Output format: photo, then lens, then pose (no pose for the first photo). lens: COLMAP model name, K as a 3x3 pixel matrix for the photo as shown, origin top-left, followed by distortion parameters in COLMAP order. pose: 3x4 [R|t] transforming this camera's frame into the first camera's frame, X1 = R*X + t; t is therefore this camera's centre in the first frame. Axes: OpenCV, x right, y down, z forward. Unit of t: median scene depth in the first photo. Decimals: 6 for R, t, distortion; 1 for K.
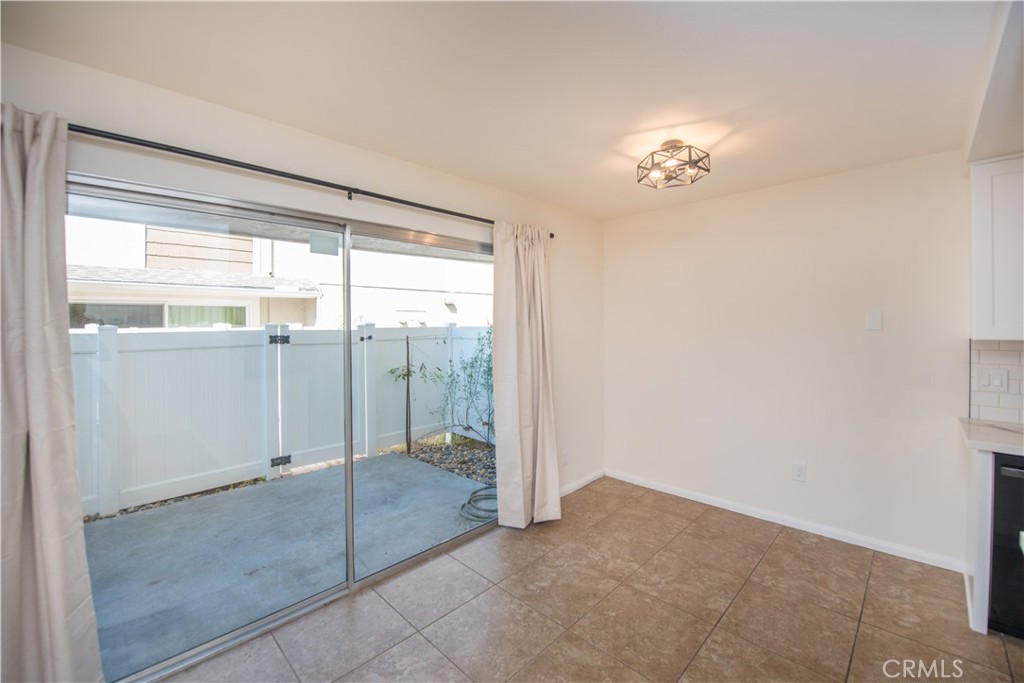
lens RADIAL K [[422.3, 0, 512.1], [0, 422.3, 328.9], [0, 0, 1]] dist [-0.000306, -0.000140]
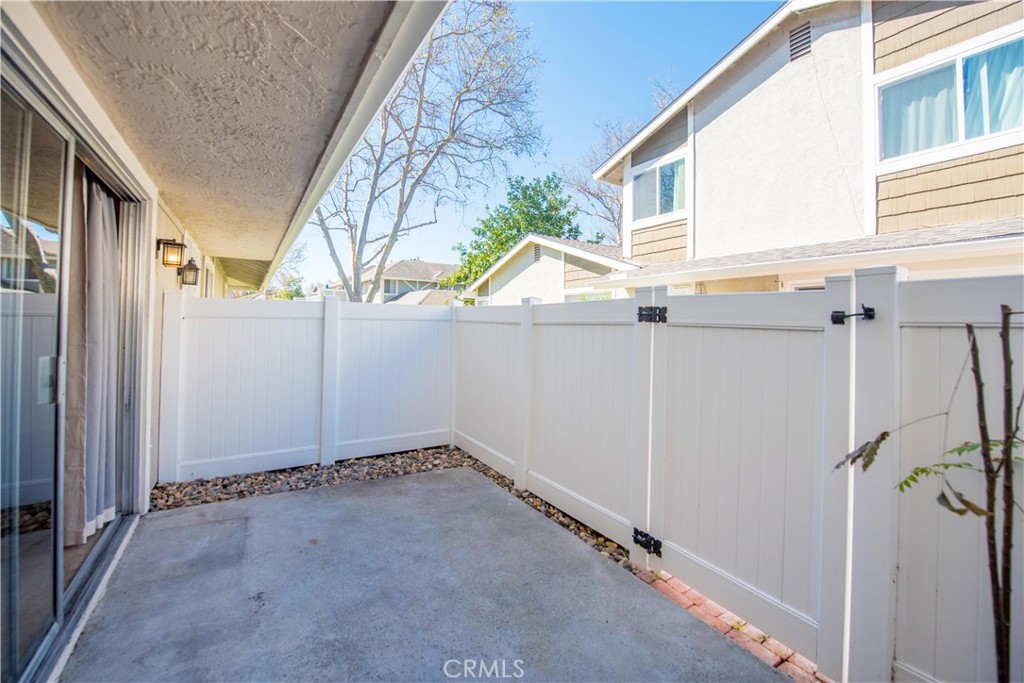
lens RADIAL K [[428.1, 0, 512.8], [0, 428.1, 317.0], [0, 0, 1]] dist [-0.021217, -0.000300]
pose [[-0.228273, -0.009388, -0.973552, 0.016320], [-0.024268, 0.999698, -0.003950, 0.034793], [0.973295, 0.022725, -0.228432, 0.953497]]
